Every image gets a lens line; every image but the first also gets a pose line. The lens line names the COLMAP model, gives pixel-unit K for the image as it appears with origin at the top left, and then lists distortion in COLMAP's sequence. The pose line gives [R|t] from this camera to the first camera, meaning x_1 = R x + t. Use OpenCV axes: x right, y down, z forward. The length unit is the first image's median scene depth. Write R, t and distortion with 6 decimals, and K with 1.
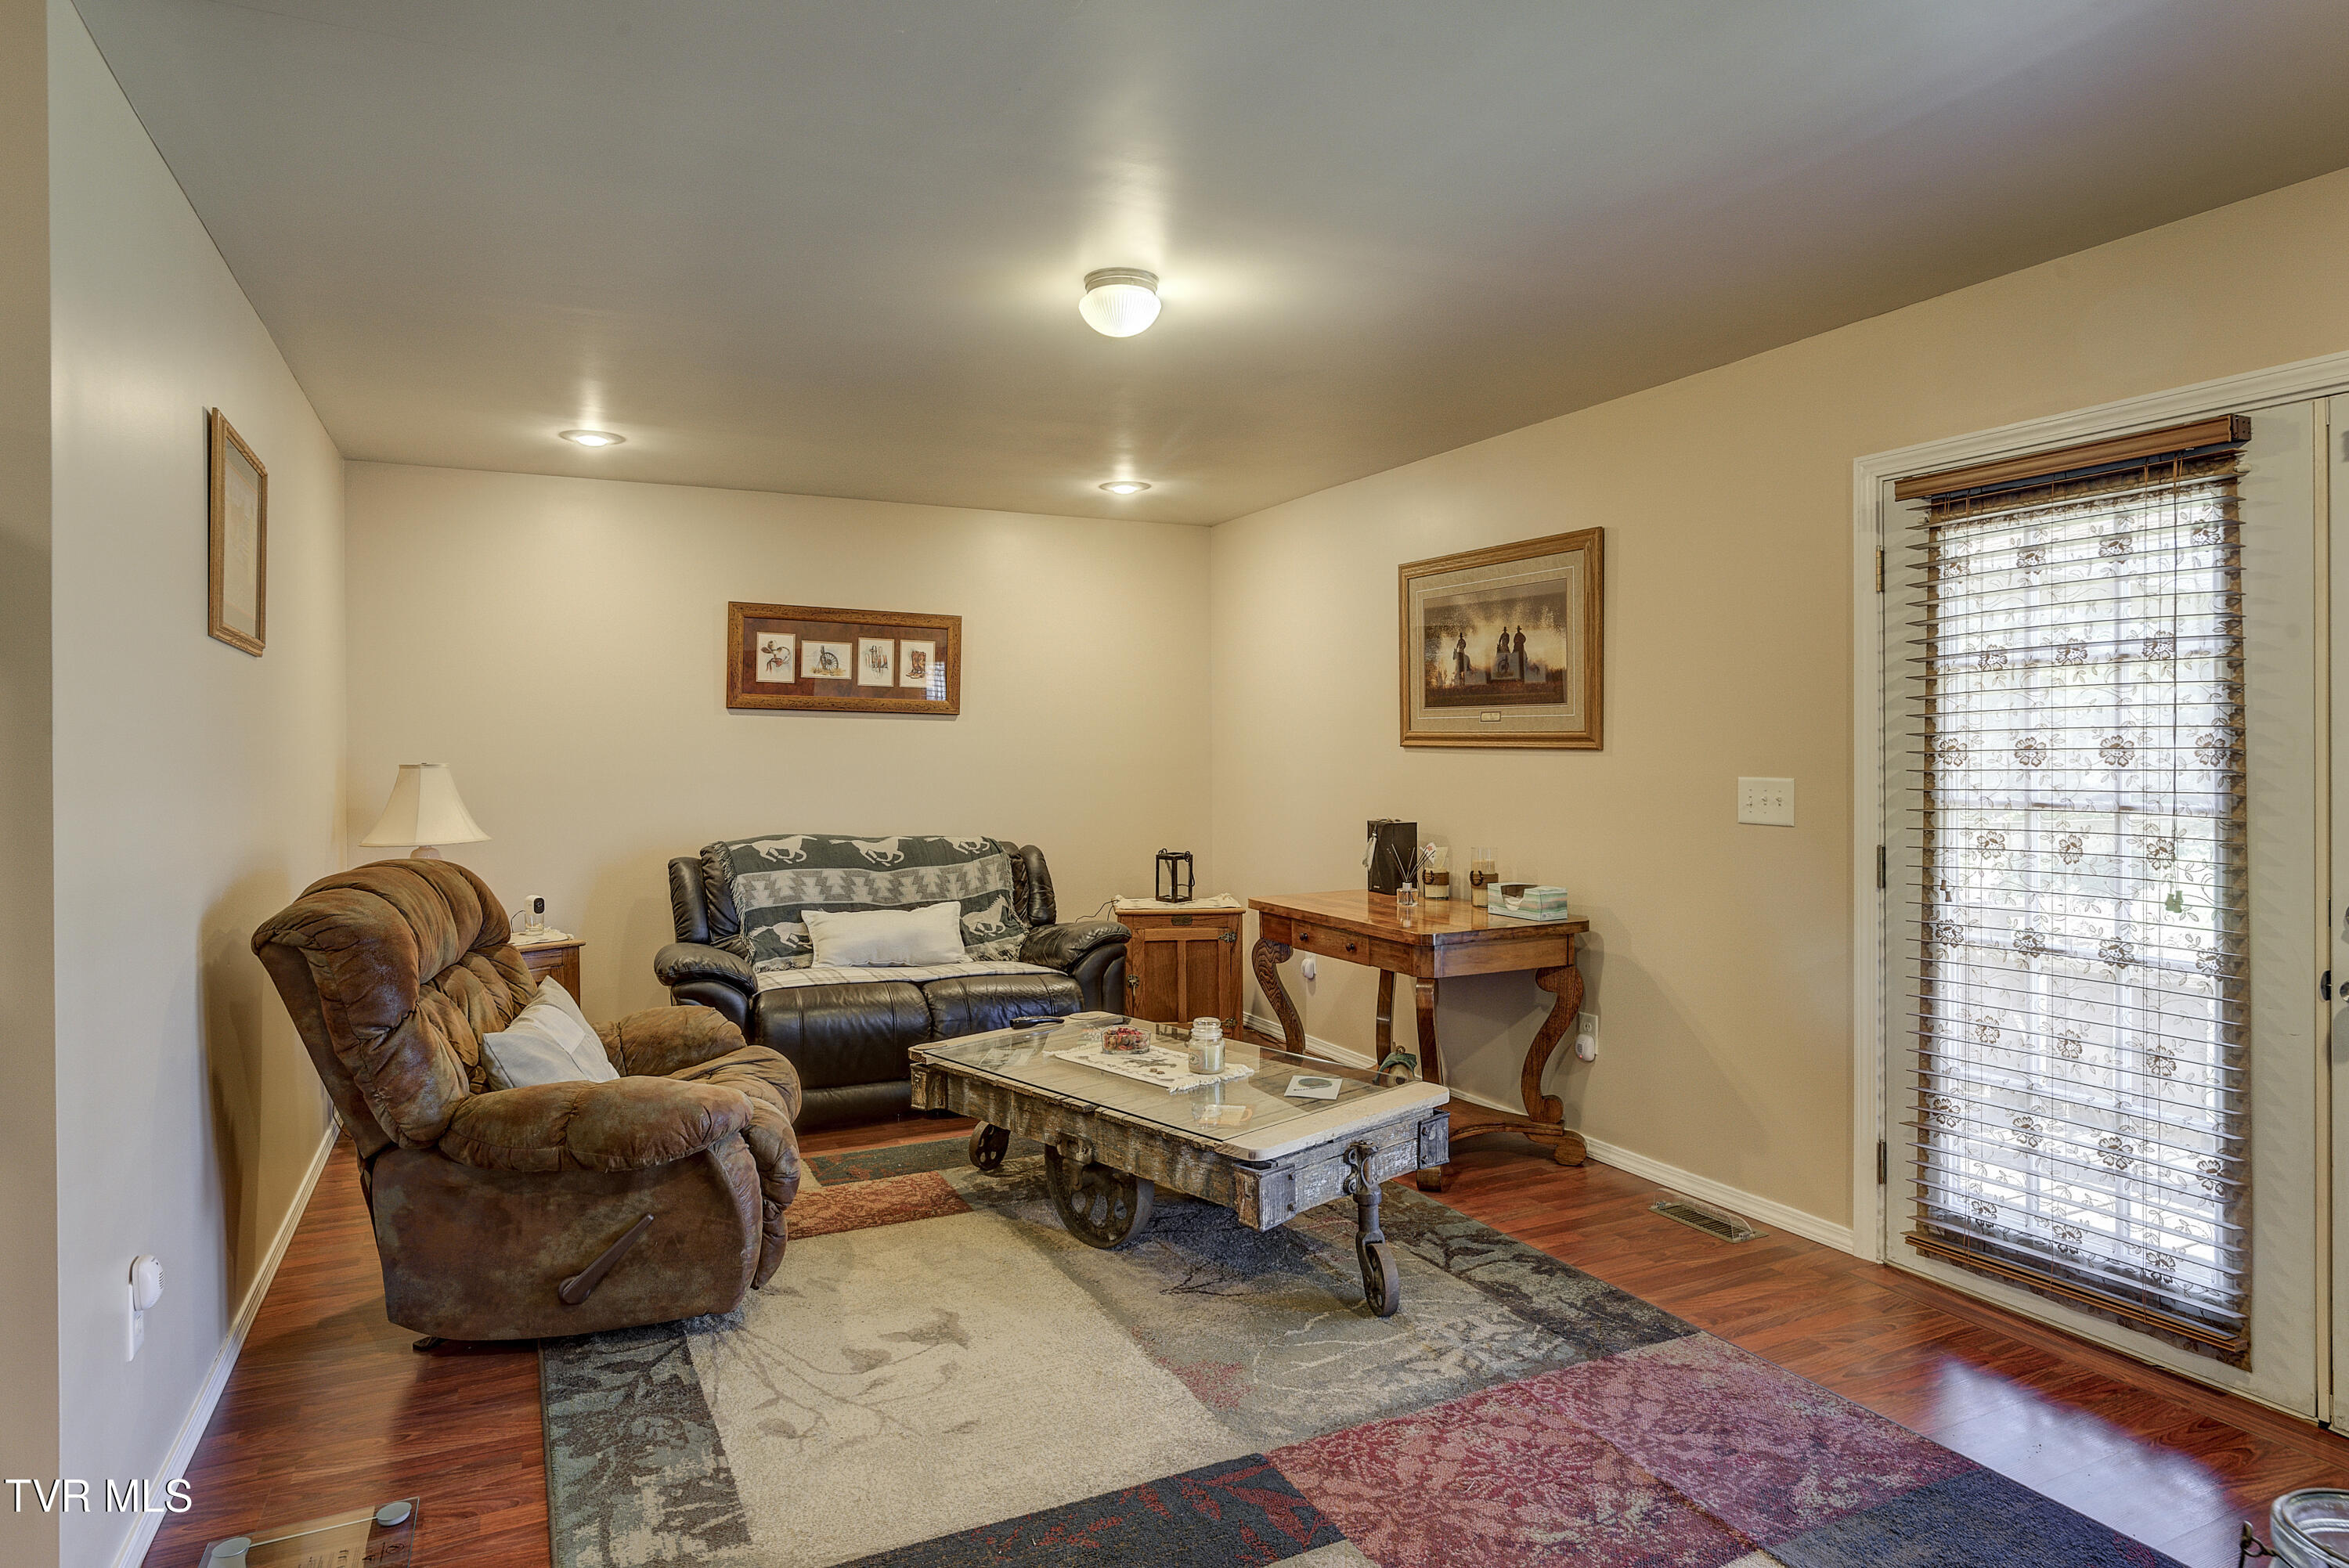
lens RADIAL K [[1316.3, 0, 1163.0], [0, 1316.3, 763.1], [0, 0, 1]] dist [0.004456, -0.003183]
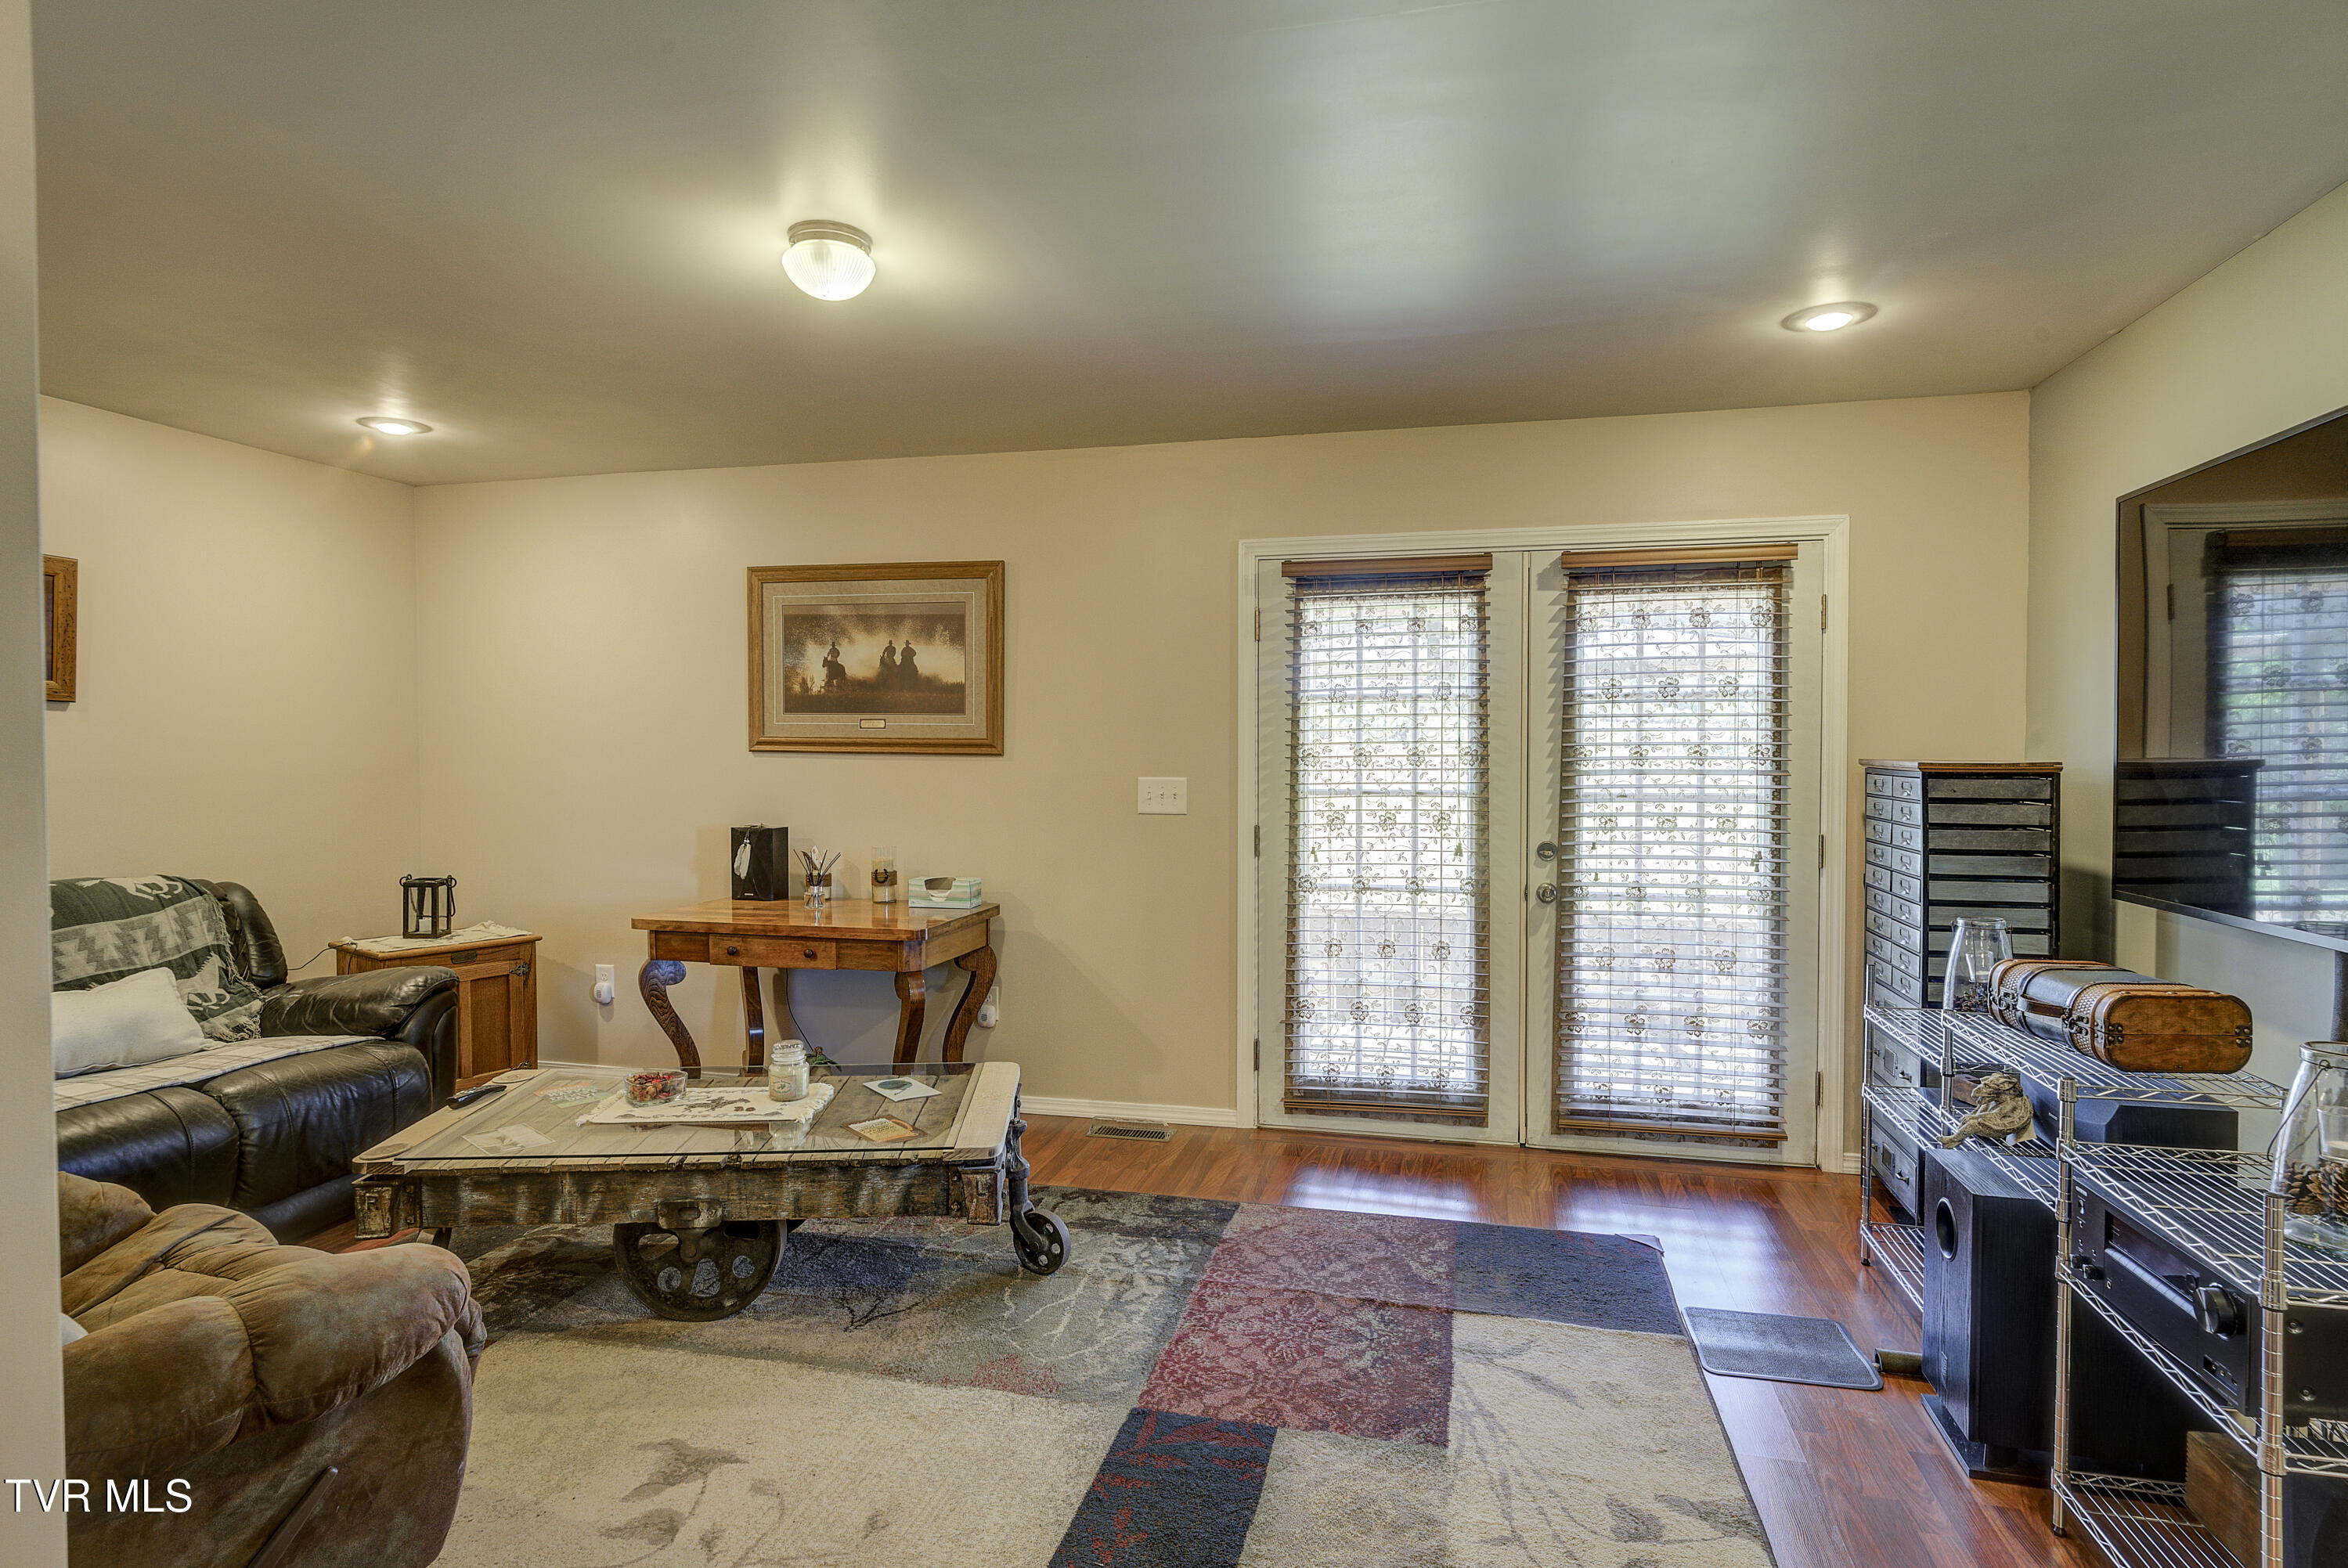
lens RADIAL K [[1225.4, 0, 1182.3], [0, 1225.4, 784.2], [0, 0, 1]] dist [-0.003525, 0.001344]
pose [[0.635019, -0.015852, 0.772334, -0.429613], [0.006180, 0.999862, 0.015440, -0.000329], [-0.772472, -0.005031, 0.635029, 0.217247]]
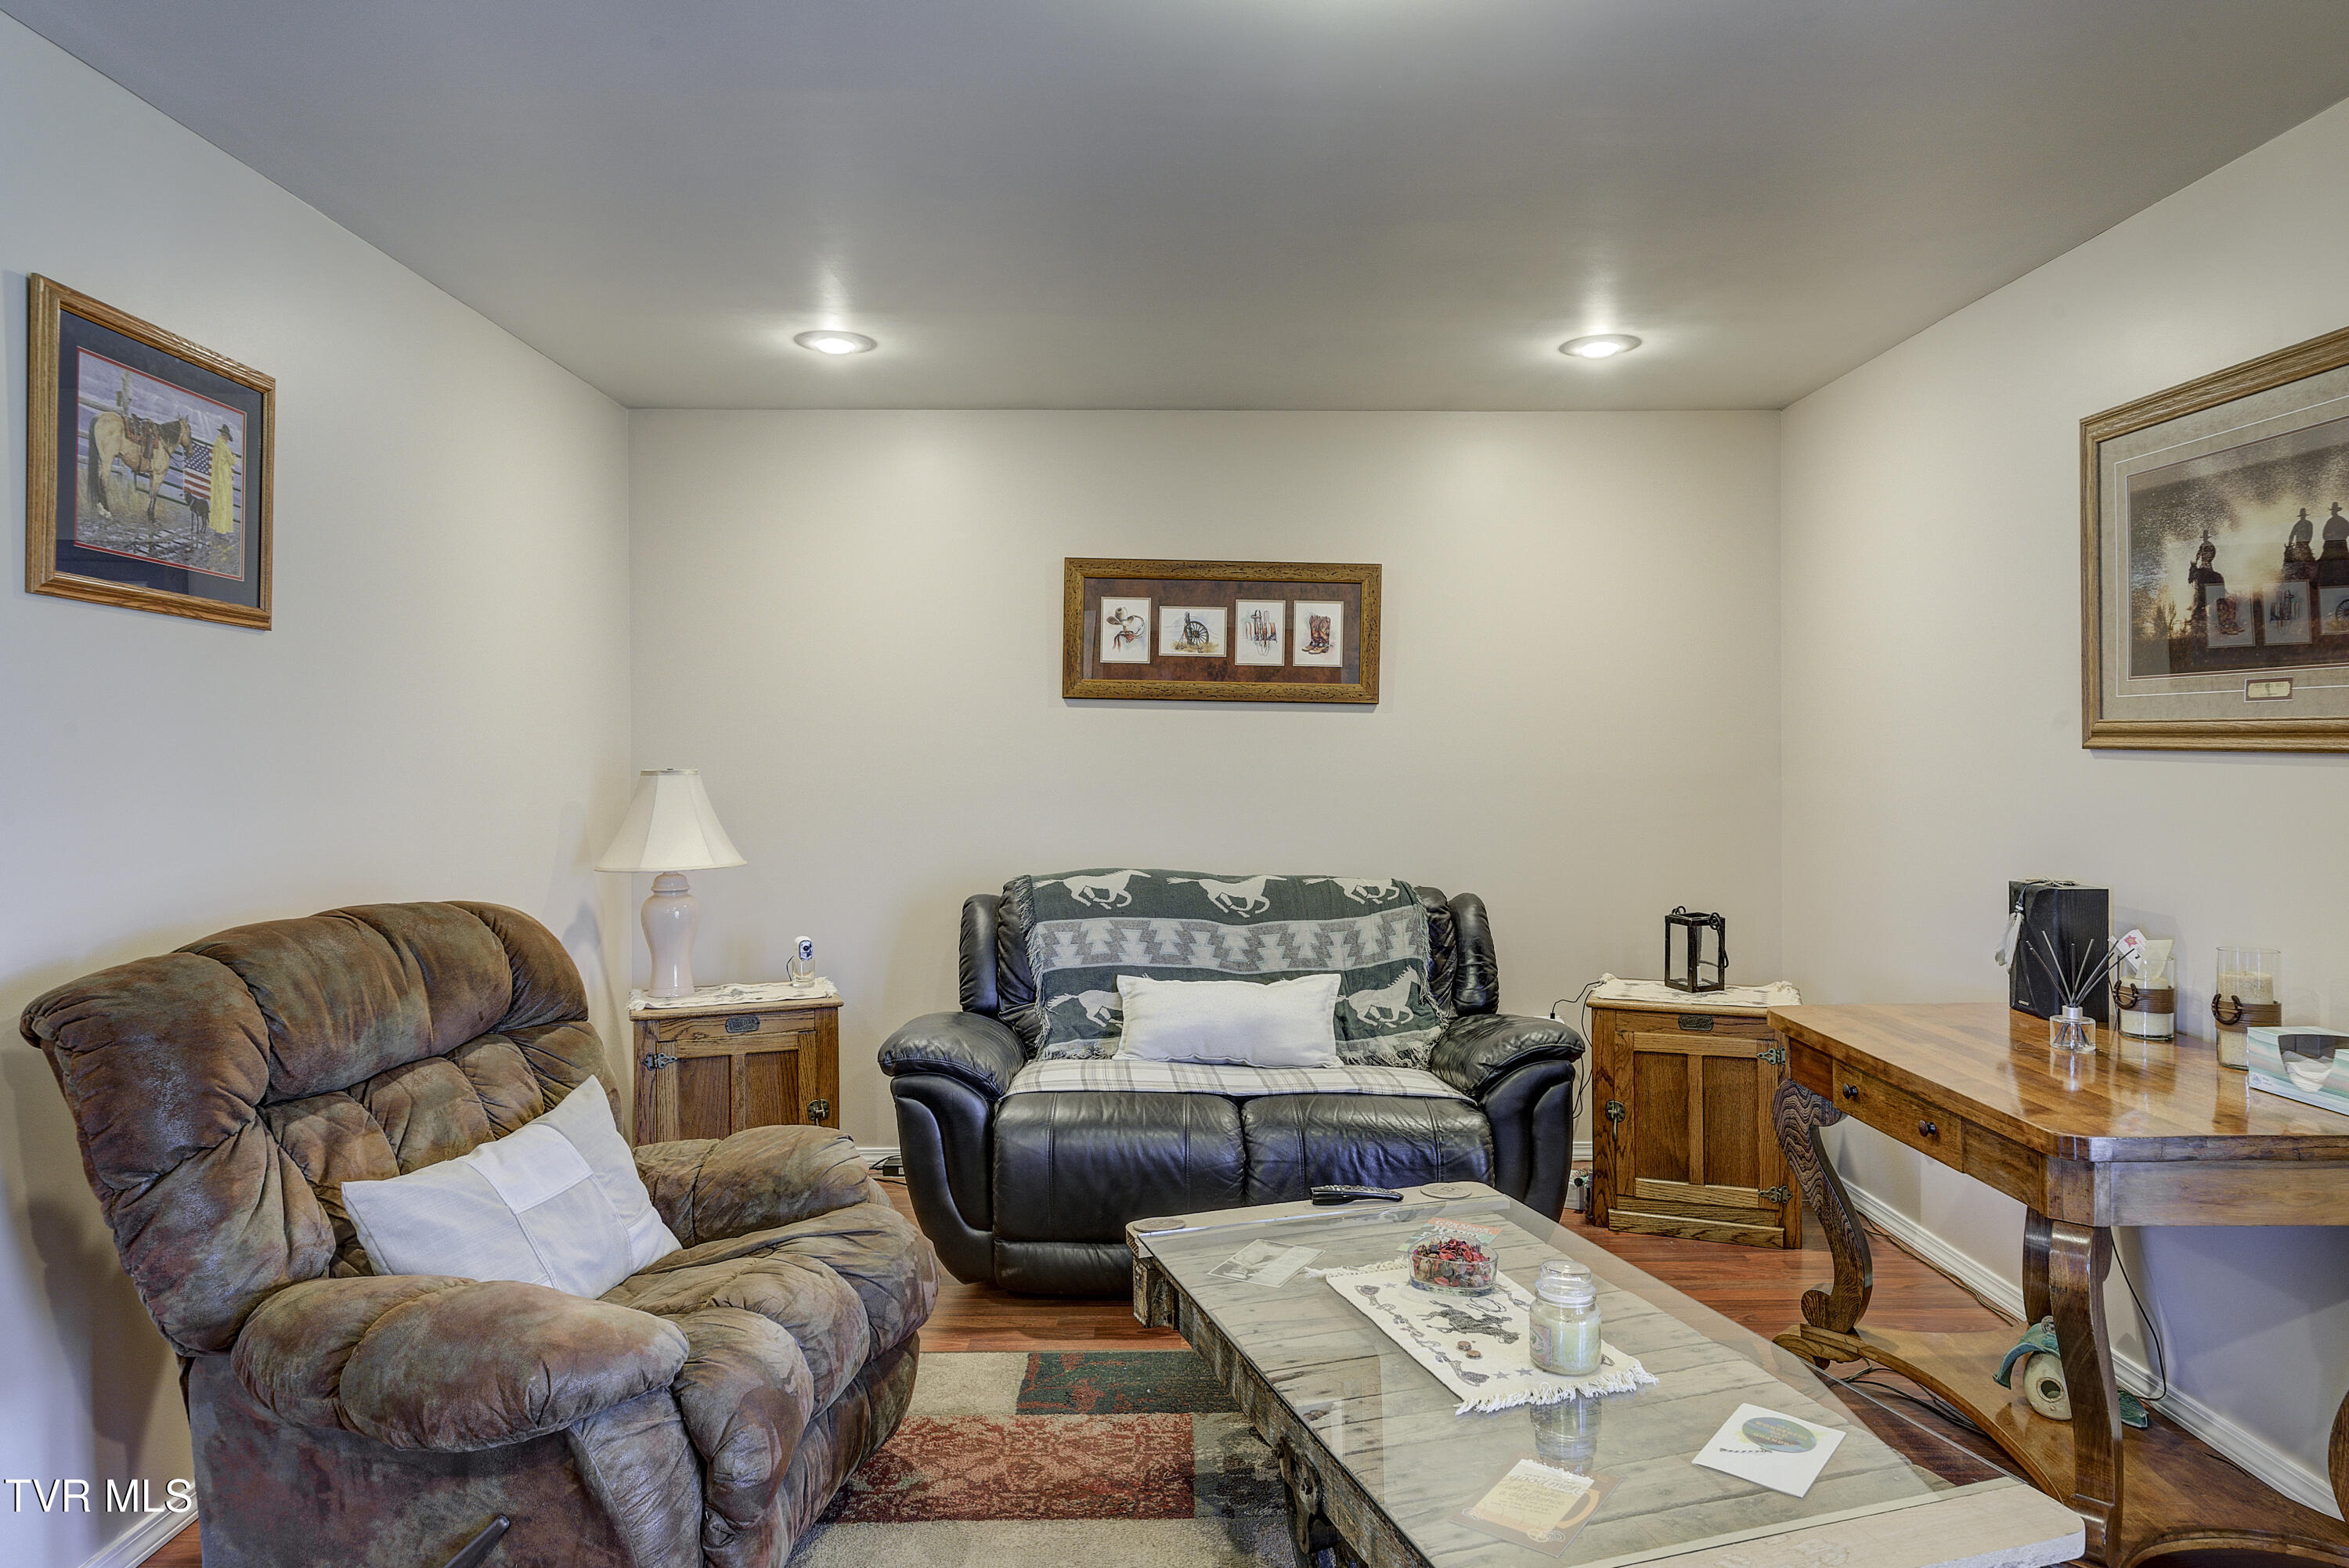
lens RADIAL K [[1454.5, 0, 1211.1], [0, 1454.5, 763.2], [0, 0, 1]] dist [0.011396, -0.002697]
pose [[0.908478, 0.003874, -0.417915, 0.137601], [-0.005350, 0.999983, -0.002360, -0.003879], [0.417899, 0.004380, 0.908483, 0.384336]]
